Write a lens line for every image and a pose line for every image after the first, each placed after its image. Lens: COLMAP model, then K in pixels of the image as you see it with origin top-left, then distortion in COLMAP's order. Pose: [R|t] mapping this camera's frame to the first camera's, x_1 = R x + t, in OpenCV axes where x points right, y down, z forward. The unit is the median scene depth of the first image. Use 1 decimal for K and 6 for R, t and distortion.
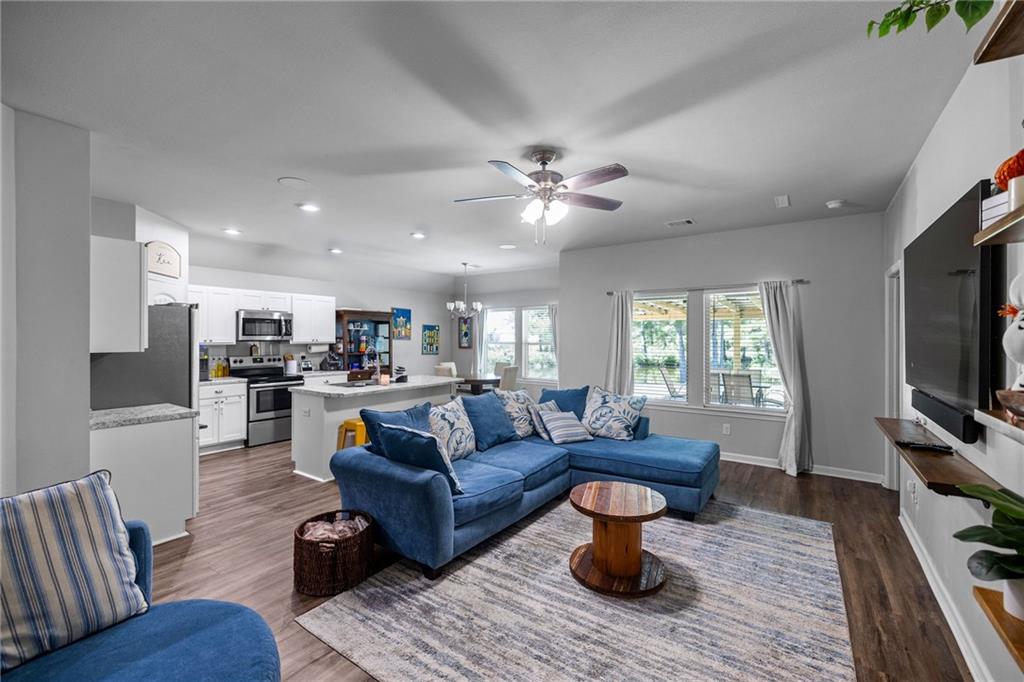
lens RADIAL K [[431.7, 0, 510.4], [0, 431.7, 337.8], [0, 0, 1]] dist [0.002794, -0.000031]
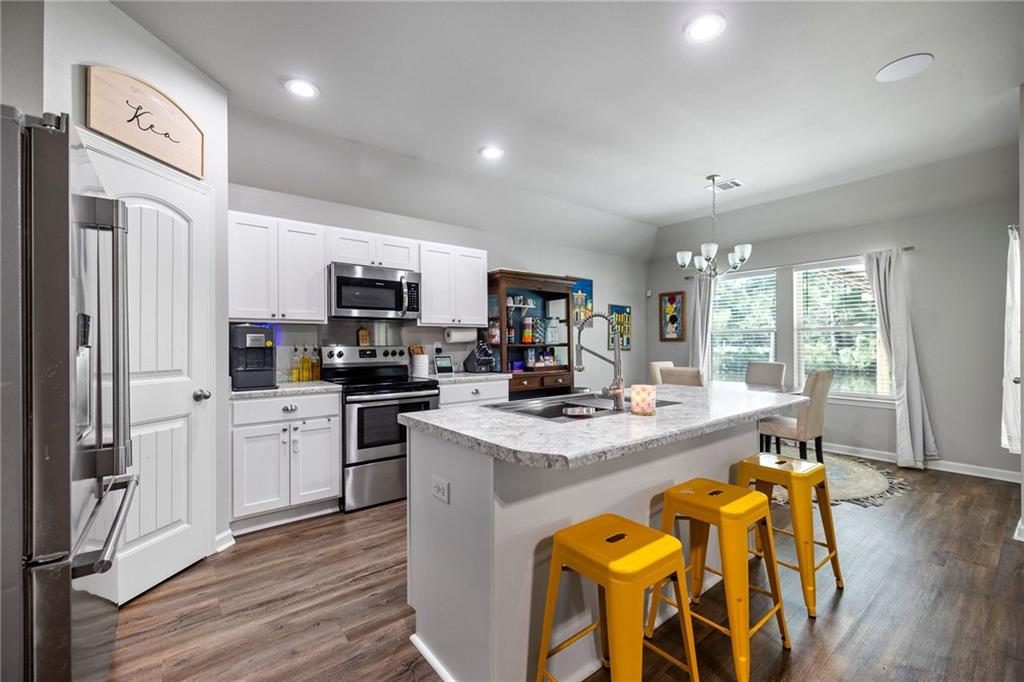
lens RADIAL K [[431.7, 0, 508.6], [0, 431.7, 341.5], [0, 0, 1]] dist [0.002794, -0.000031]
pose [[0.955959, -0.007577, -0.293403, -0.218511], [0.006545, 0.999968, -0.004500, 0.037959], [0.293428, 0.002381, 0.955978, 0.472574]]
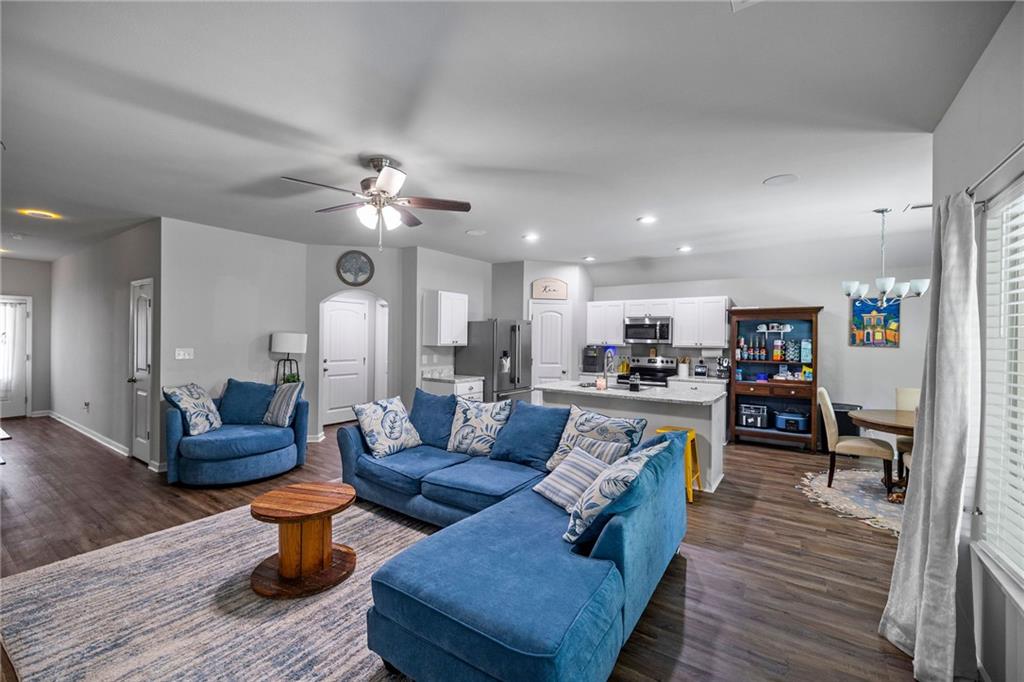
lens RADIAL K [[431.7, 0, 509.0], [0, 431.7, 336.0], [0, 0, 1]] dist [0.002794, -0.000031]
pose [[0.002603, -0.007366, -0.999969, 0.510532], [-0.012163, 0.999899, -0.007398, -0.000073], [0.999923, 0.012181, 0.002513, 0.598316]]
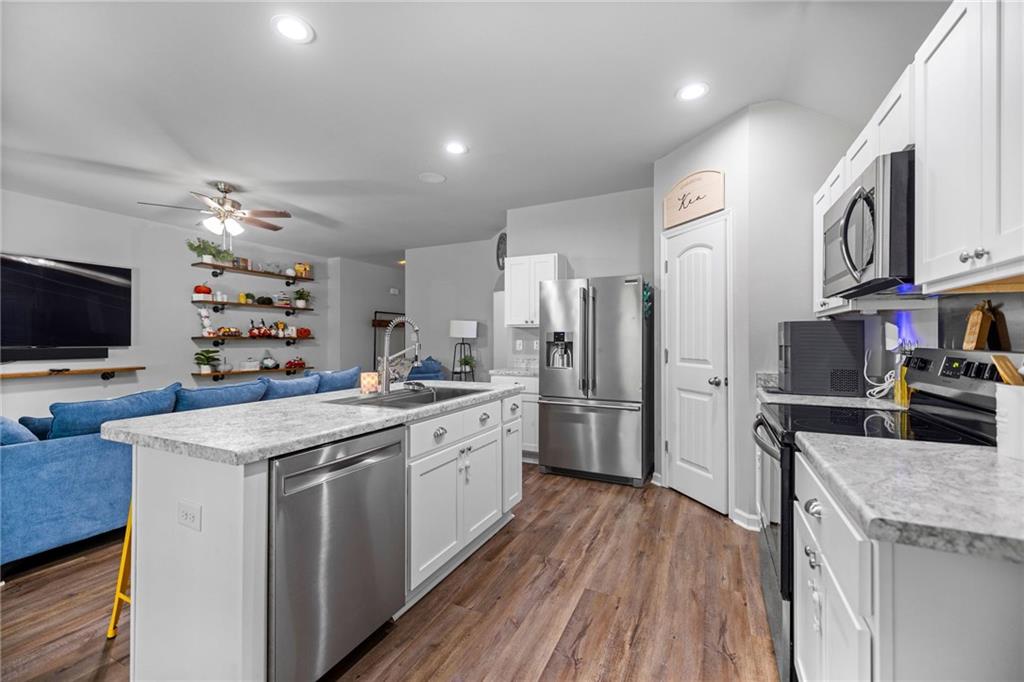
lens RADIAL K [[431.7, 0, 503.1], [0, 431.7, 337.5], [0, 0, 1]] dist [0.002794, -0.000031]
pose [[-0.988227, -0.002260, -0.152979, -0.276791], [-0.001692, 0.999991, -0.003844, 0.035147], [0.152987, -0.003540, -0.988222, 1.158241]]
